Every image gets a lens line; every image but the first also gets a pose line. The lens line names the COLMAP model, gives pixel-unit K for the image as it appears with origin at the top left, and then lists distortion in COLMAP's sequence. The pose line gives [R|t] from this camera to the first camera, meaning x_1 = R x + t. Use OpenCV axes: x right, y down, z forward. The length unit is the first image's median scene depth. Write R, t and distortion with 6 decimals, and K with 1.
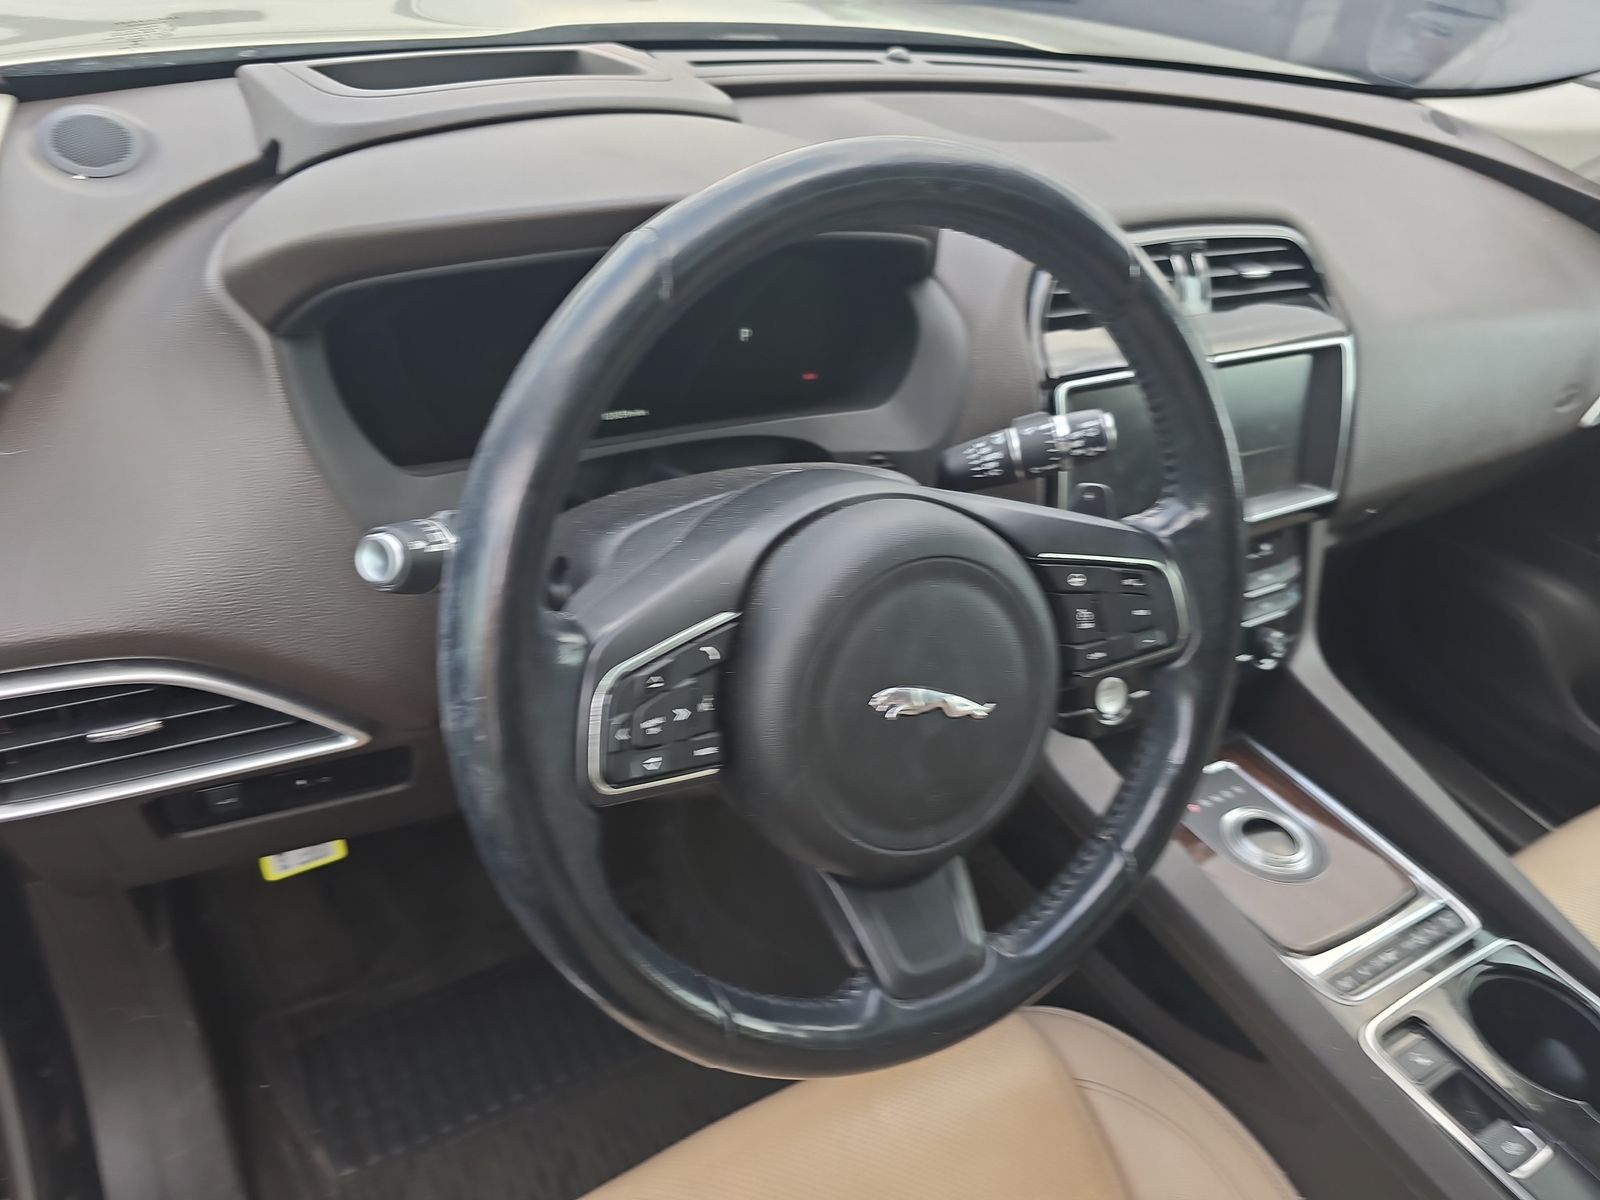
lens RADIAL K [[1082.2, 0, 800.0], [0, 1082.2, 600.0], [0, 0, 1]] dist [0.006096, 0.000295]
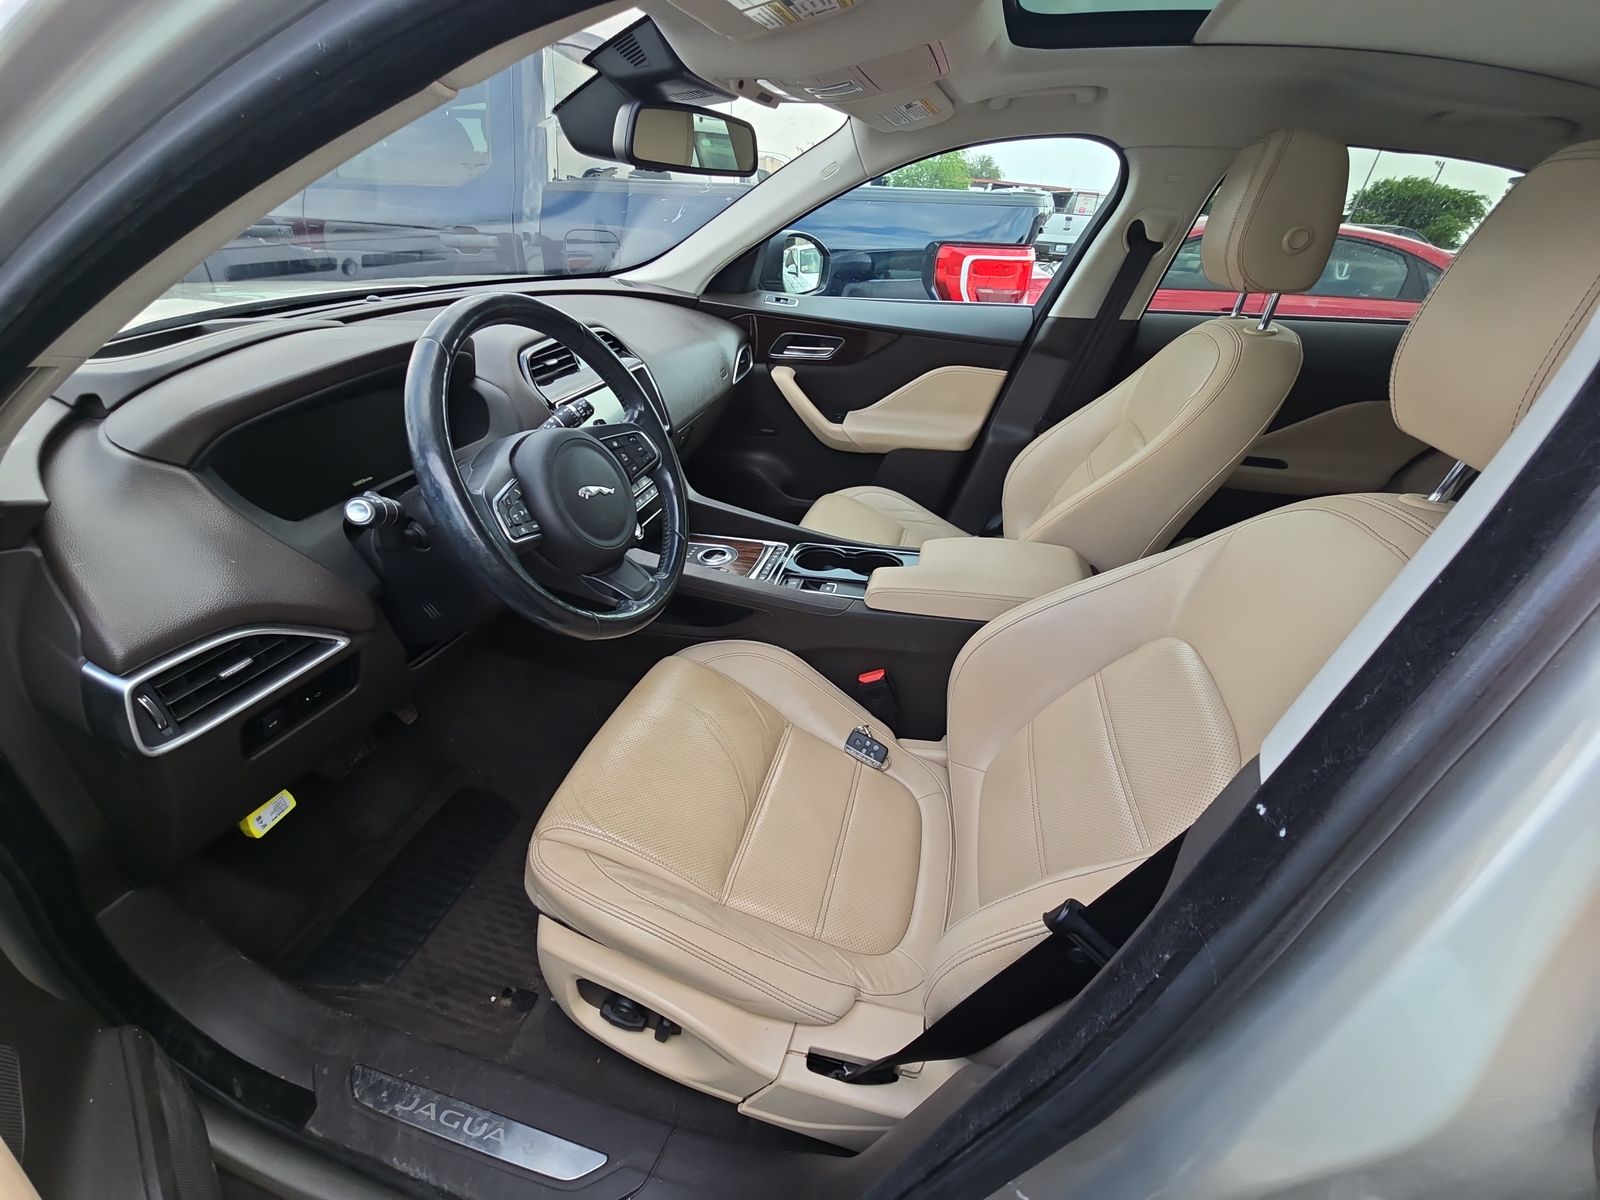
lens RADIAL K [[630.2, 0, 802.1], [0, 630.2, 595.5], [0, 0, 1]] dist [0.000394, -0.011396]
pose [[0.698719, -0.453002, 0.553698, -0.279961], [0.456663, 0.878198, 0.142218, 0.183181], [-0.550682, 0.153483, 0.820483, -0.301015]]
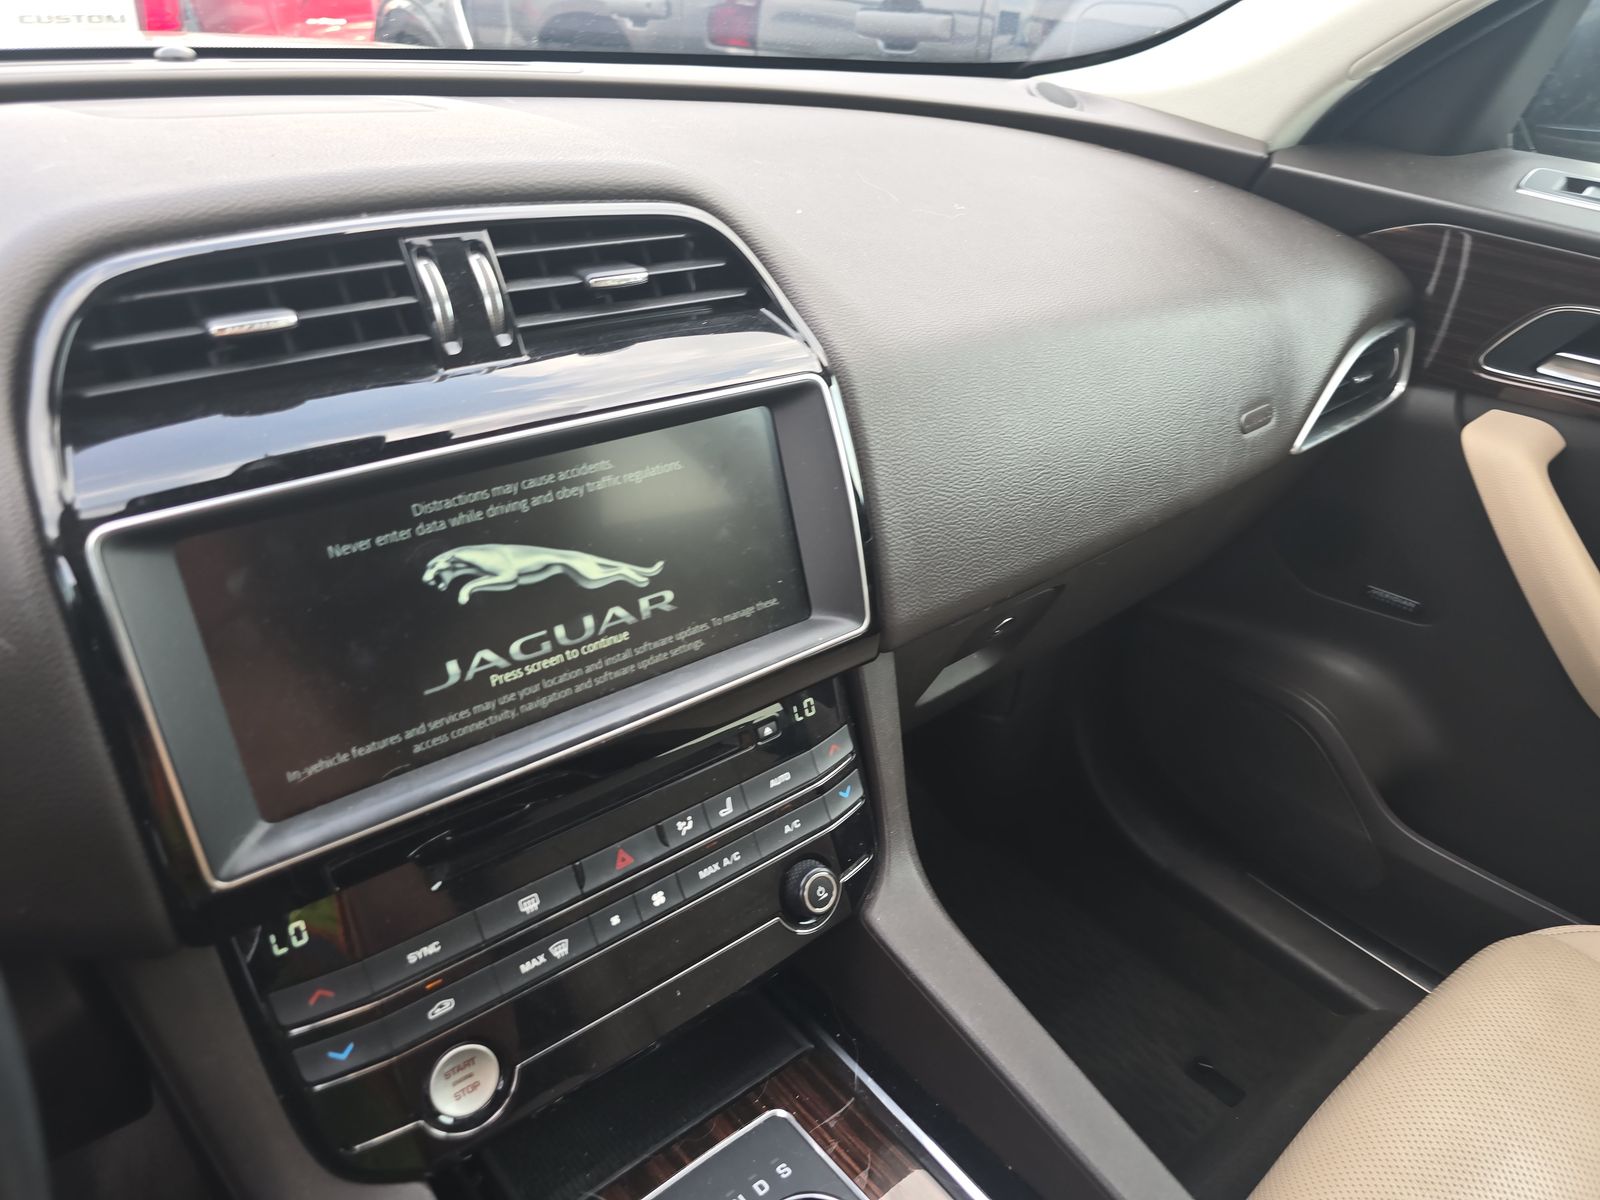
lens RADIAL K [[1078.2, 0, 800.5], [0, 1078.2, 588.4], [0, 0, 1]] dist [-0.001649, -0.005915]
pose [[0.985381, -0.144966, 0.089489, 0.420476], [0.153919, 0.982711, -0.102903, -0.063666], [-0.073024, 0.115173, 0.990658, 0.423446]]
